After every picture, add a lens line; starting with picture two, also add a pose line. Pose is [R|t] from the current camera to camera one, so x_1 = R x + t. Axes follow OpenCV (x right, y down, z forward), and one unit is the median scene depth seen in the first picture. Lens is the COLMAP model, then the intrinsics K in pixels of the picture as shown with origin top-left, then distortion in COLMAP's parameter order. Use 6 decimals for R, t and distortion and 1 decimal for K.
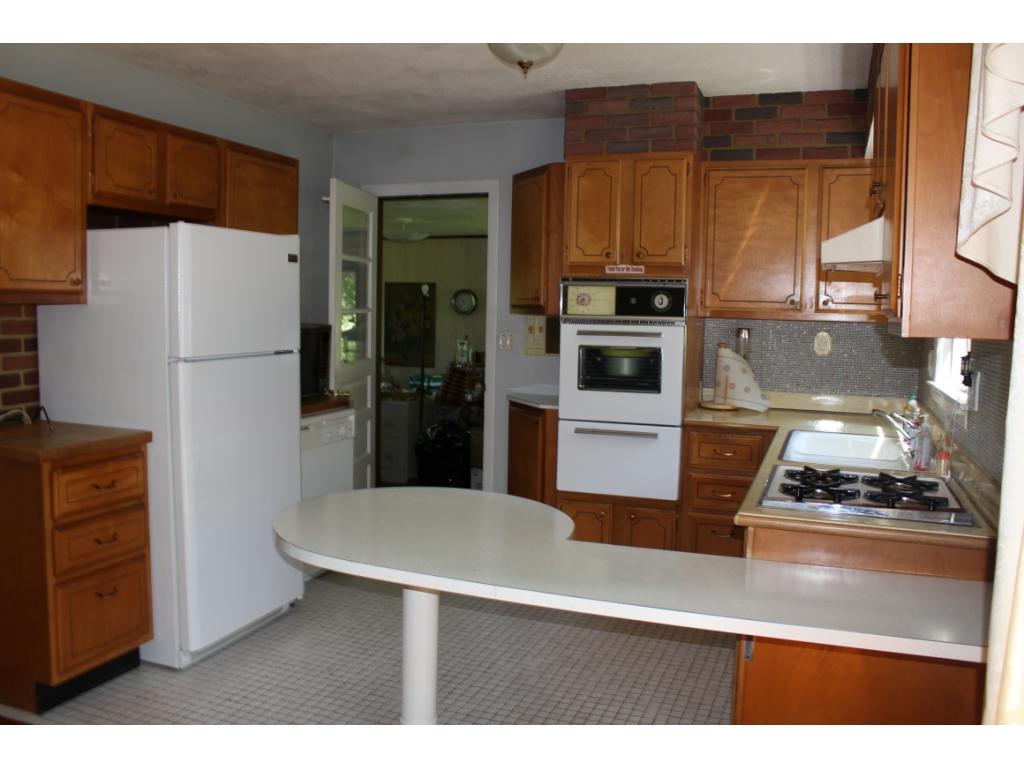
lens RADIAL K [[849.5, 0, 512.0], [0, 849.5, 384.0], [0, 0, 1]] dist [-0.171680, 0.155916]
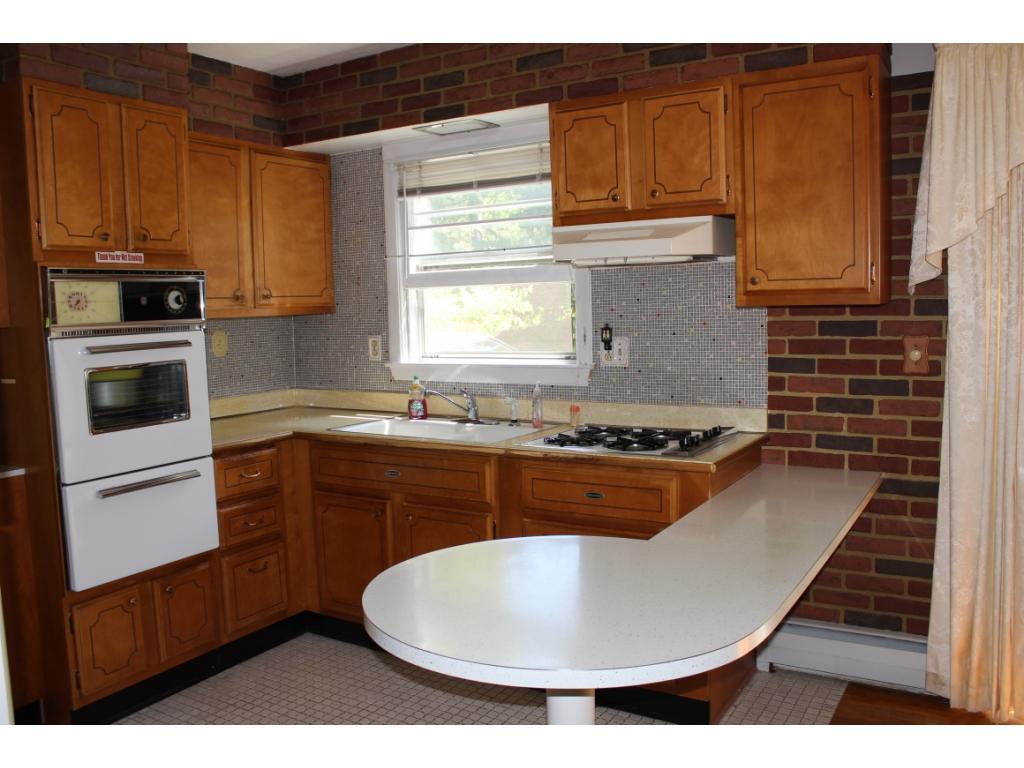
lens RADIAL K [[849.5, 0, 512.0], [0, 849.5, 384.0], [0, 0, 1]] dist [-0.171680, 0.155916]
pose [[0.184562, -0.115985, 0.975953, -0.503929], [0.113809, 0.988854, 0.095996, -0.058992], [-0.976209, 0.093355, 0.195705, 0.551819]]
